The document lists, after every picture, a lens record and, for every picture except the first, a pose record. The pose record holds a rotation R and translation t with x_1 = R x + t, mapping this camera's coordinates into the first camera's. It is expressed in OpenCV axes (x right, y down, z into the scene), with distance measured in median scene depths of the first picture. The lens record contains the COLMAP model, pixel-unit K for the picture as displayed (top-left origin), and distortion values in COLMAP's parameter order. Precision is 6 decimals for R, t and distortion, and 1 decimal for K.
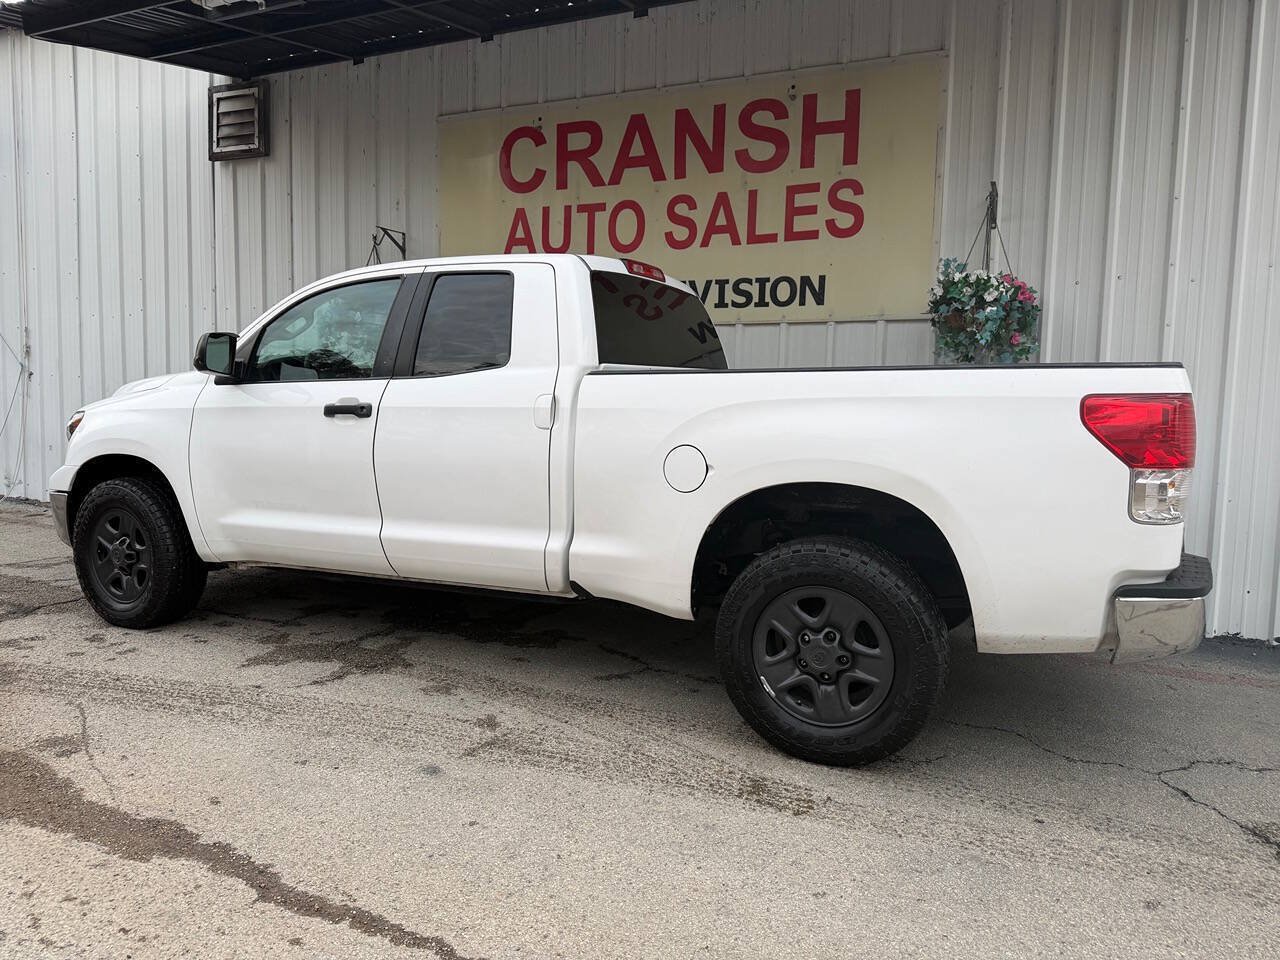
lens RADIAL K [[896.3, 0, 640.0], [0, 896.3, 480.0], [0, 0, 1]] dist [0.113140, -0.181406]
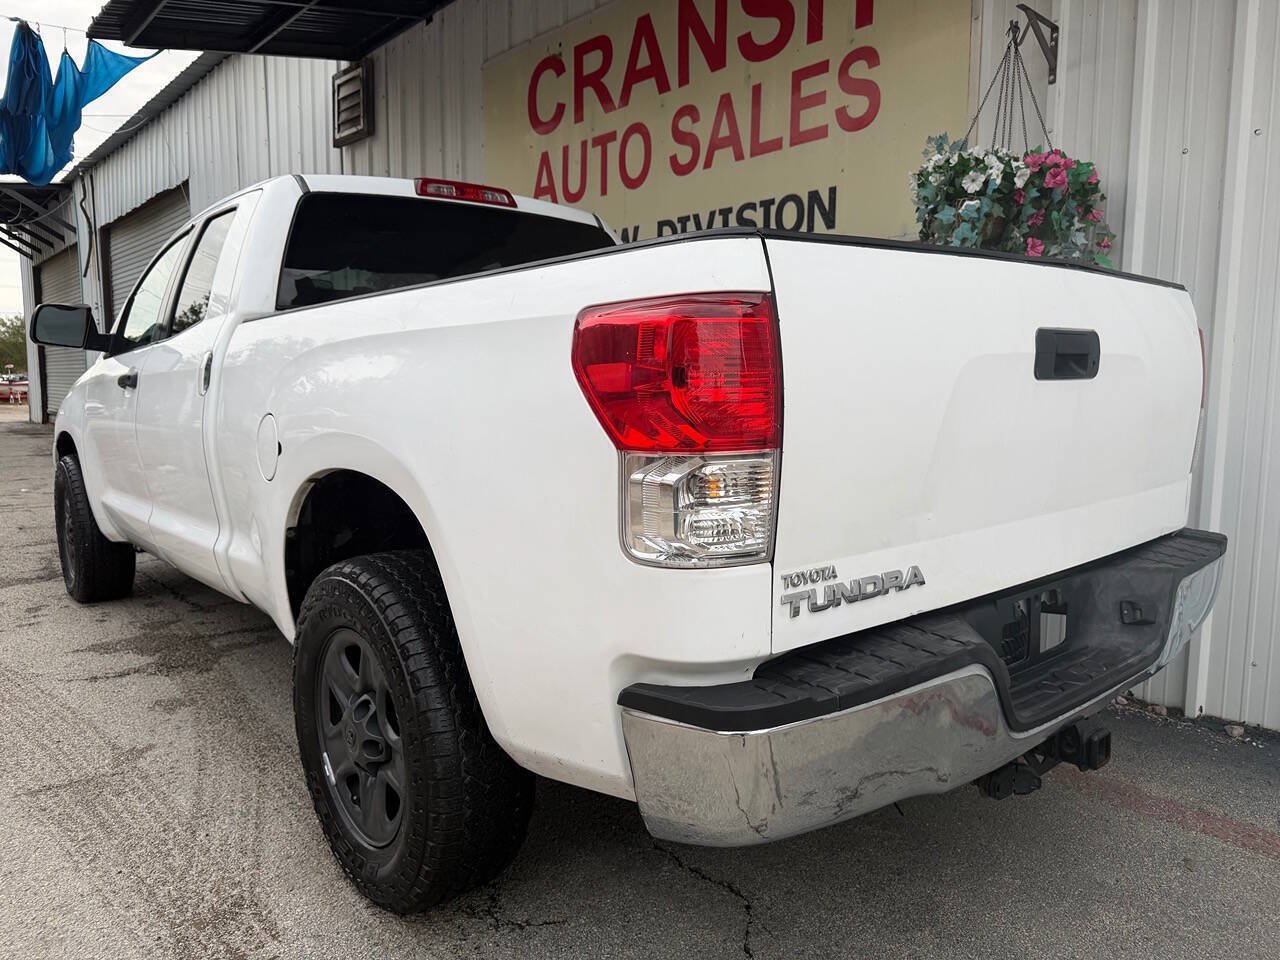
lens RADIAL K [[910.5, 0, 640.4], [0, 910.5, 476.9], [0, 0, 1]] dist [0.035975, -0.056906]
pose [[0.913069, 0.023500, -0.407128, 0.365596], [-0.019434, 0.999711, 0.014121, -0.002591], [0.407342, -0.004981, 0.913262, 0.271762]]
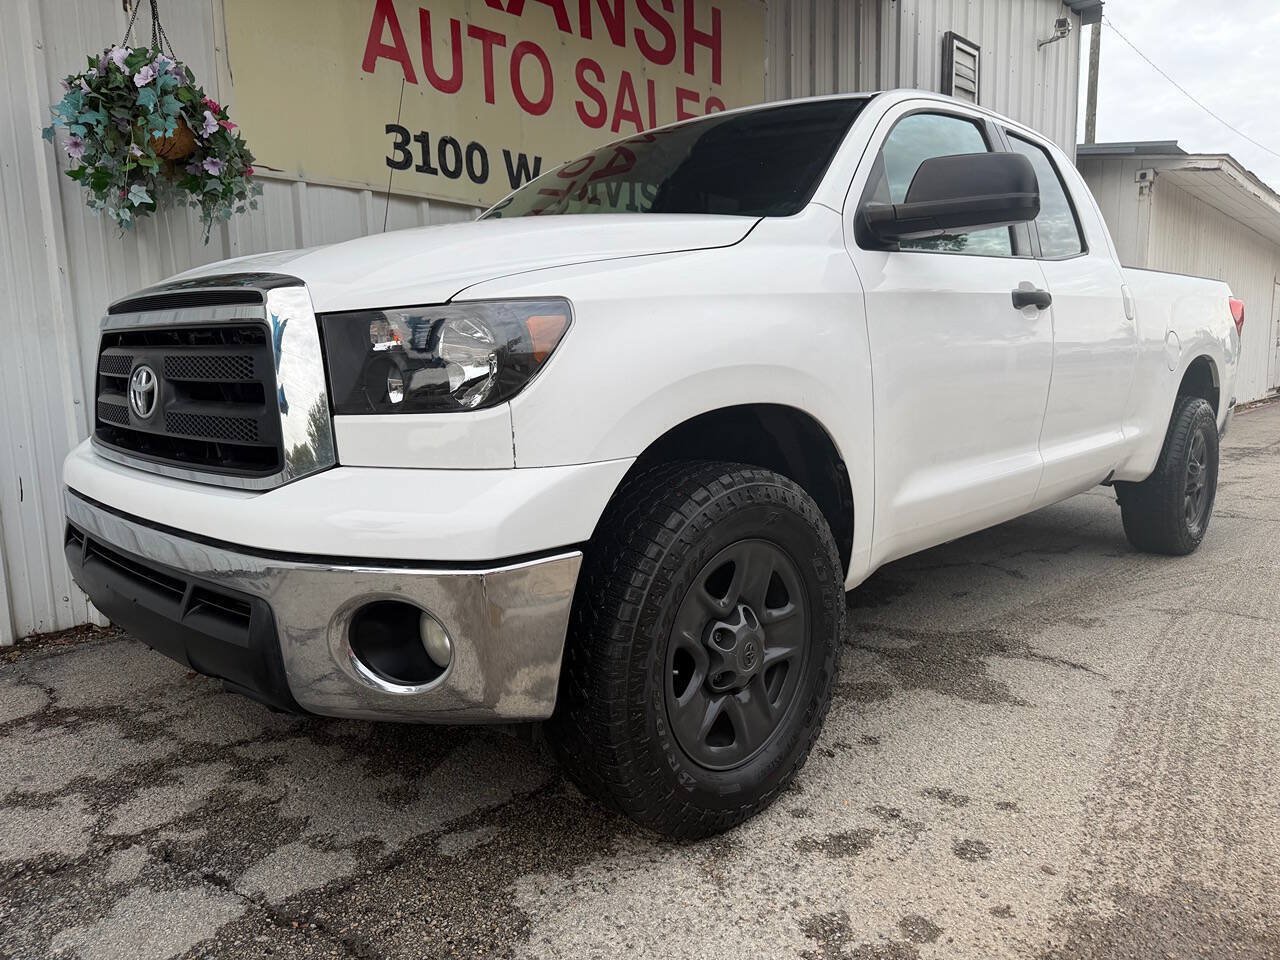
lens RADIAL K [[910.5, 0, 640.4], [0, 910.5, 476.9], [0, 0, 1]] dist [0.035975, -0.056906]
pose [[0.317082, -0.146484, 0.937017, -0.808774], [0.110598, 0.986970, 0.116867, -0.040879], [-0.941927, 0.066576, 0.329152, 0.761934]]
